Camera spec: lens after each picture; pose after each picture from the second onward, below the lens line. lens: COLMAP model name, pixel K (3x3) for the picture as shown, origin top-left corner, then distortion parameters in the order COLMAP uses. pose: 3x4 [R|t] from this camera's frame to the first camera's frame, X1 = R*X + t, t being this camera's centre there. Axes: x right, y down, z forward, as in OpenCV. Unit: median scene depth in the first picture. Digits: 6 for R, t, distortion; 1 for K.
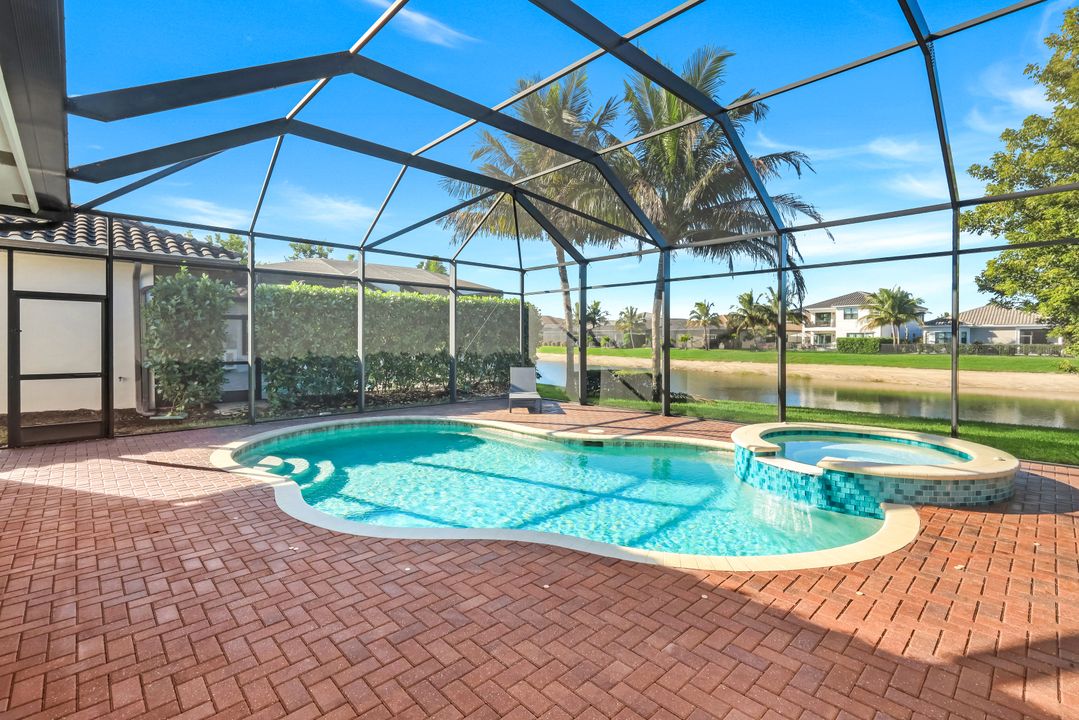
lens RADIAL K [[488.7, 0, 541.3], [0, 488.7, 345.9], [0, 0, 1]] dist [-0.000420, 0.002911]
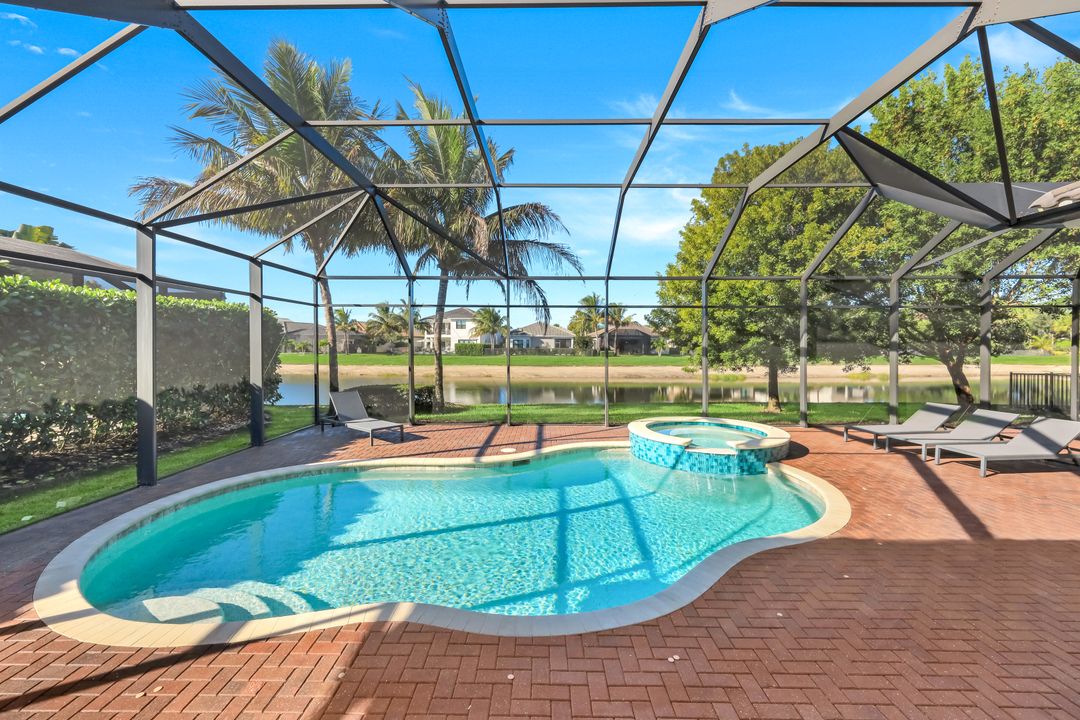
lens RADIAL K [[446.1, 0, 544.8], [0, 446.1, 354.4], [0, 0, 1]] dist [-0.000990, -0.000297]
pose [[0.698815, -0.019176, 0.715045, -0.415786], [0.009937, 0.999804, 0.017102, -0.038161], [-0.715233, -0.004845, 0.698869, 0.223954]]
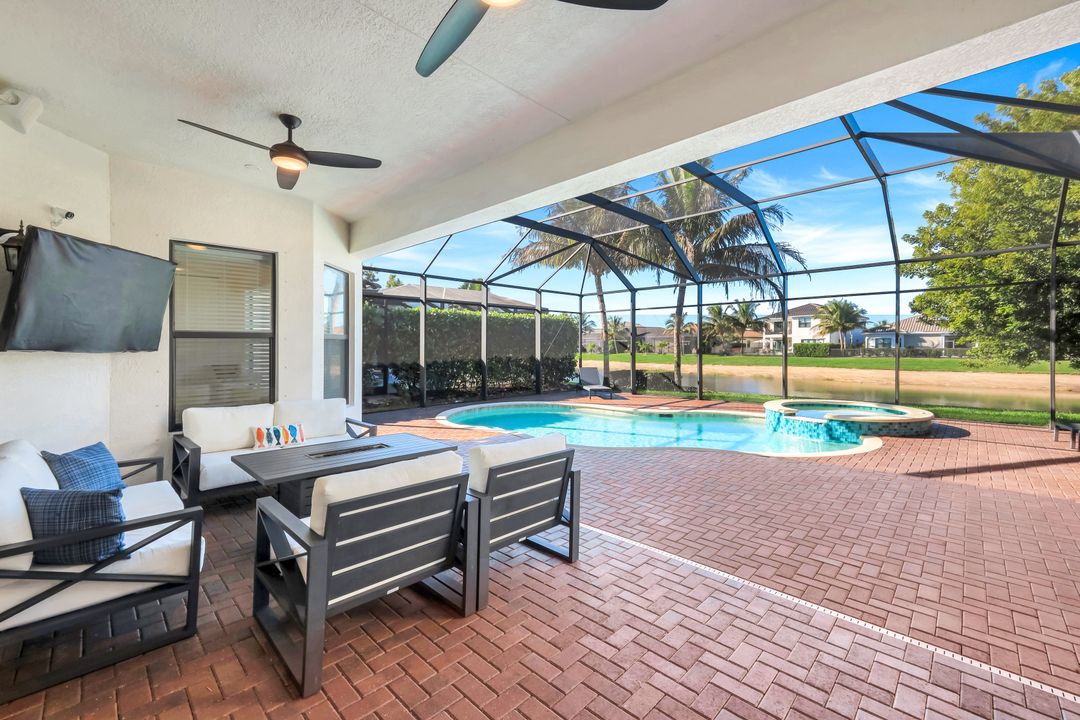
lens RADIAL K [[446.1, 0, 540.8], [0, 446.1, 354.1], [0, 0, 1]] dist [-0.000990, -0.000297]
pose [[0.999303, -0.008262, 0.036397, -0.252570], [0.008138, 0.999961, 0.003565, 0.001137], [-0.036425, -0.003266, 0.999331, -0.280888]]
